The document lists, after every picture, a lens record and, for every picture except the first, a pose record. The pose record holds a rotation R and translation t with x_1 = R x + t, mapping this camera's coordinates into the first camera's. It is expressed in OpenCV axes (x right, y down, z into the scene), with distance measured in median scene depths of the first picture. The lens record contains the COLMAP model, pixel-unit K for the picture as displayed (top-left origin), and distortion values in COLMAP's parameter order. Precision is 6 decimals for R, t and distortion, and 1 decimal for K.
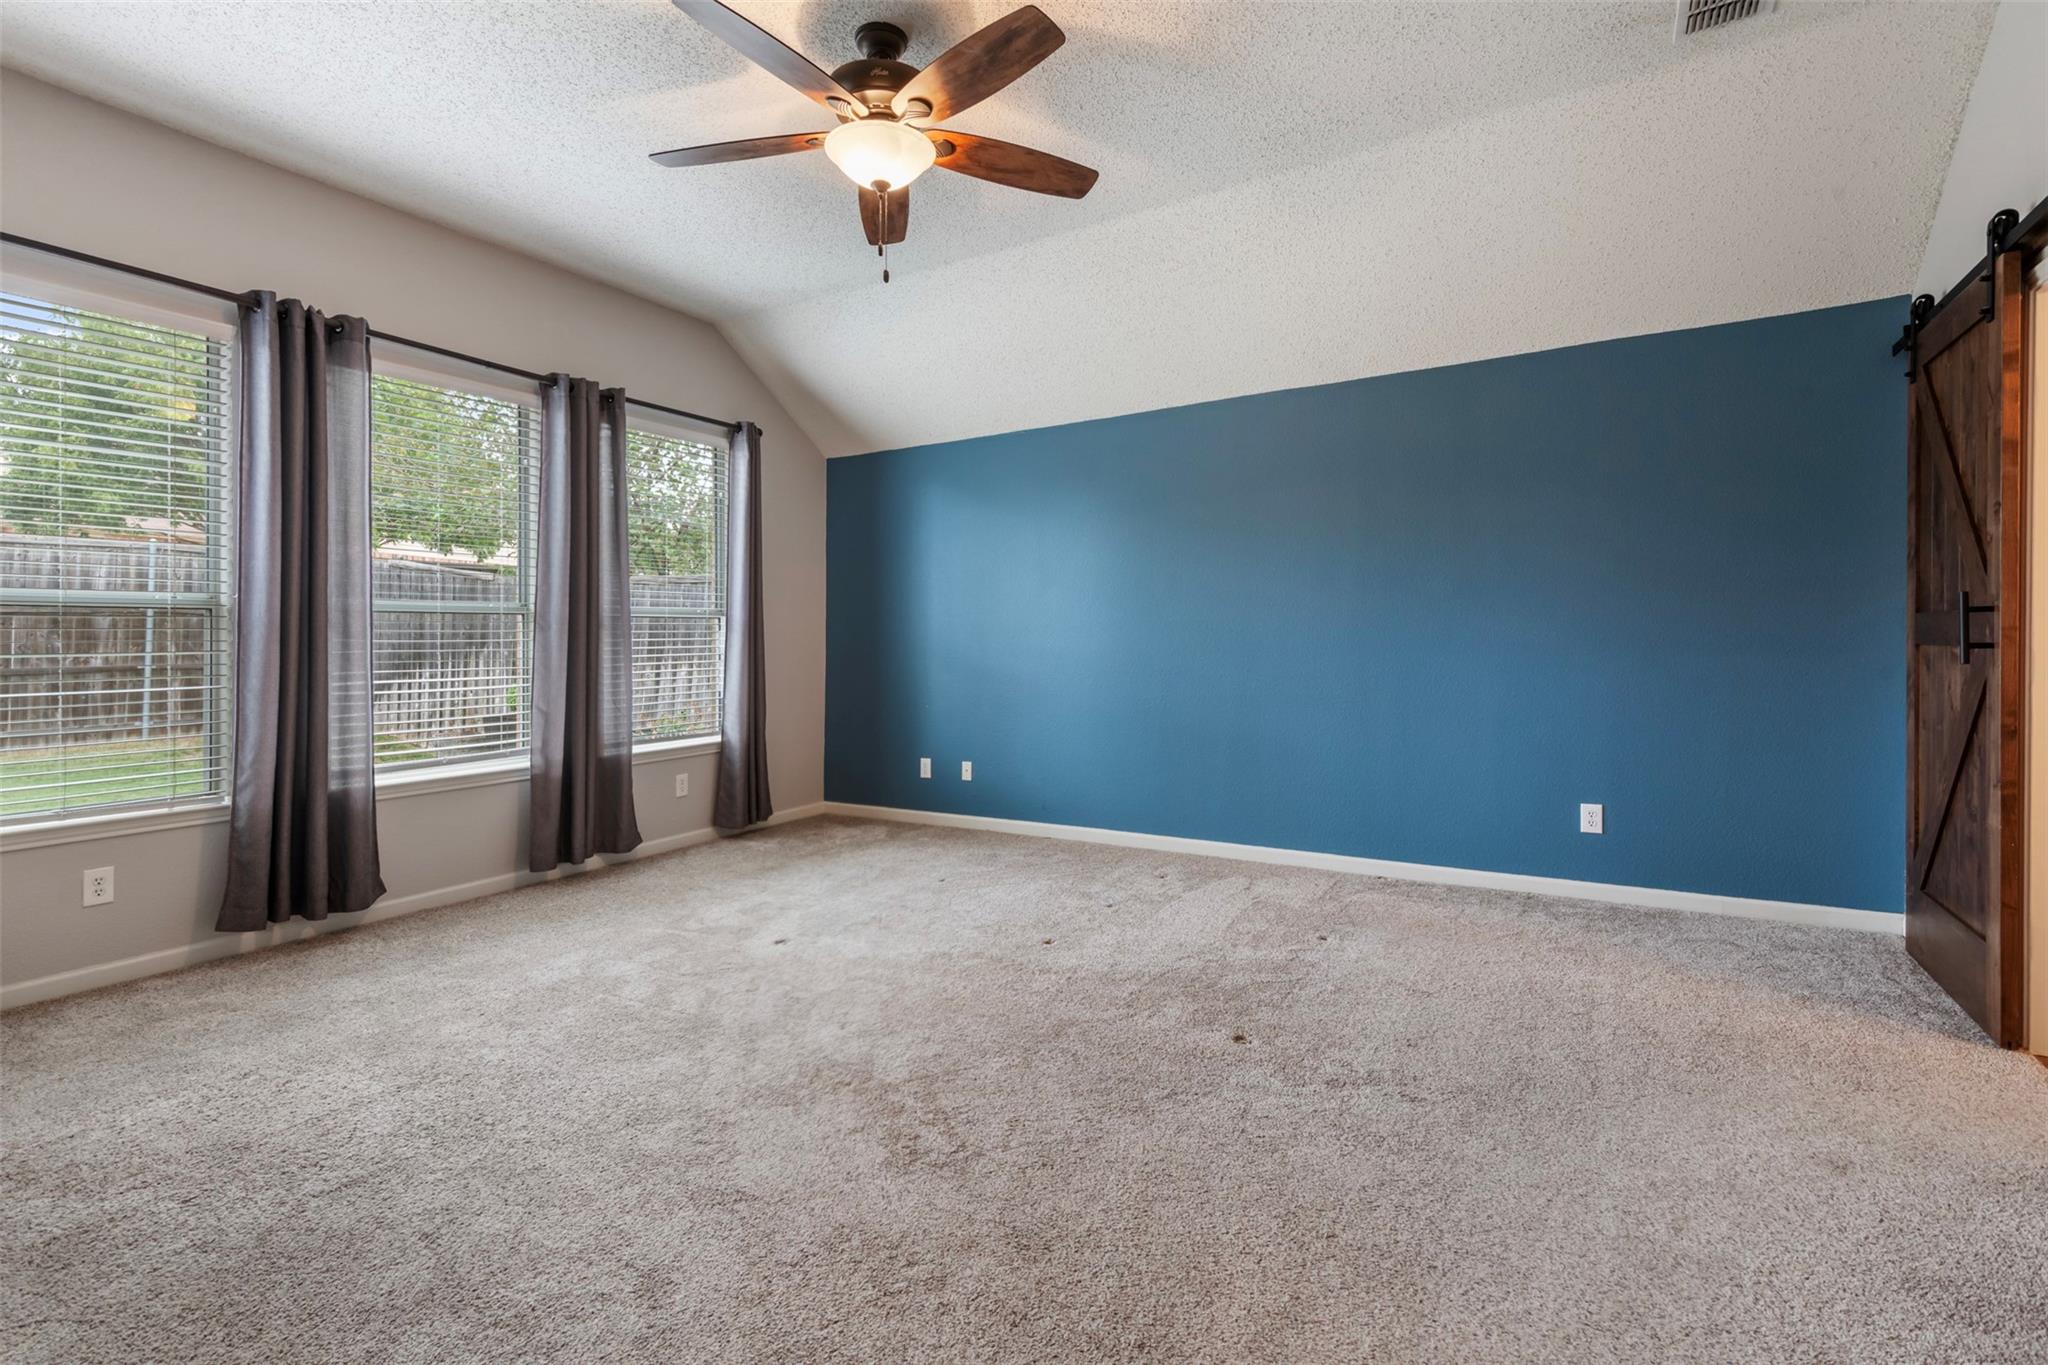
lens RADIAL K [[935.6, 0, 1024.9], [0, 935.6, 616.6], [0, 0, 1]] dist [0.002130, -0.000539]
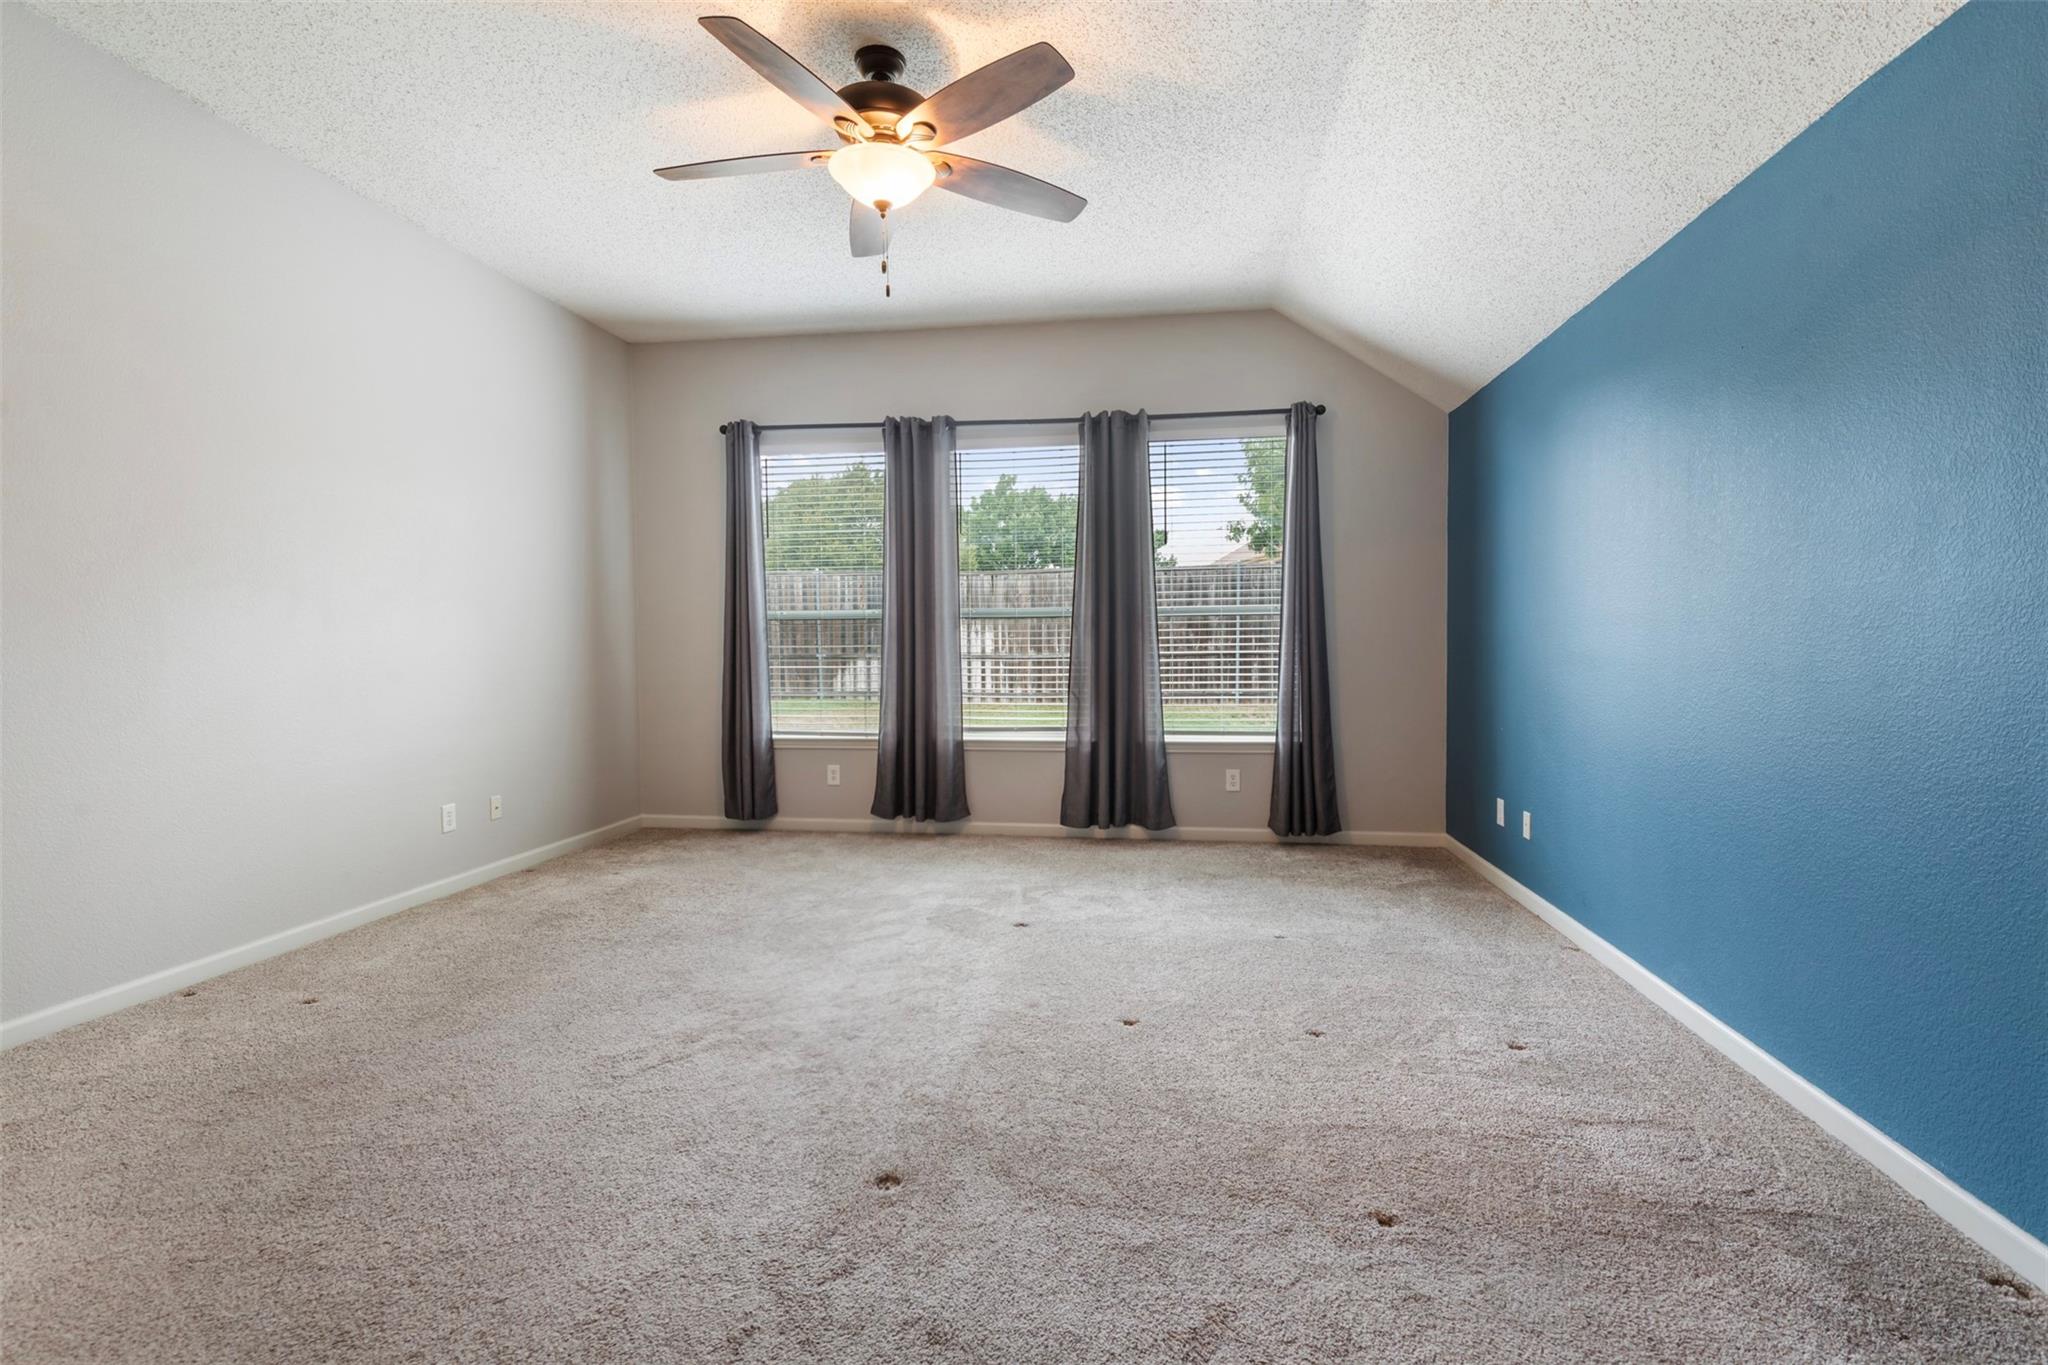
lens RADIAL K [[886.5, 0, 955.8], [0, 886.5, 639.8], [0, 0, 1]] dist [0.032279, -0.000115]
pose [[0.374860, 0.008473, -0.927043, 0.606016], [0.025577, 0.999483, 0.019477, 0.000989], [0.926729, -0.031012, 0.374449, 0.524417]]
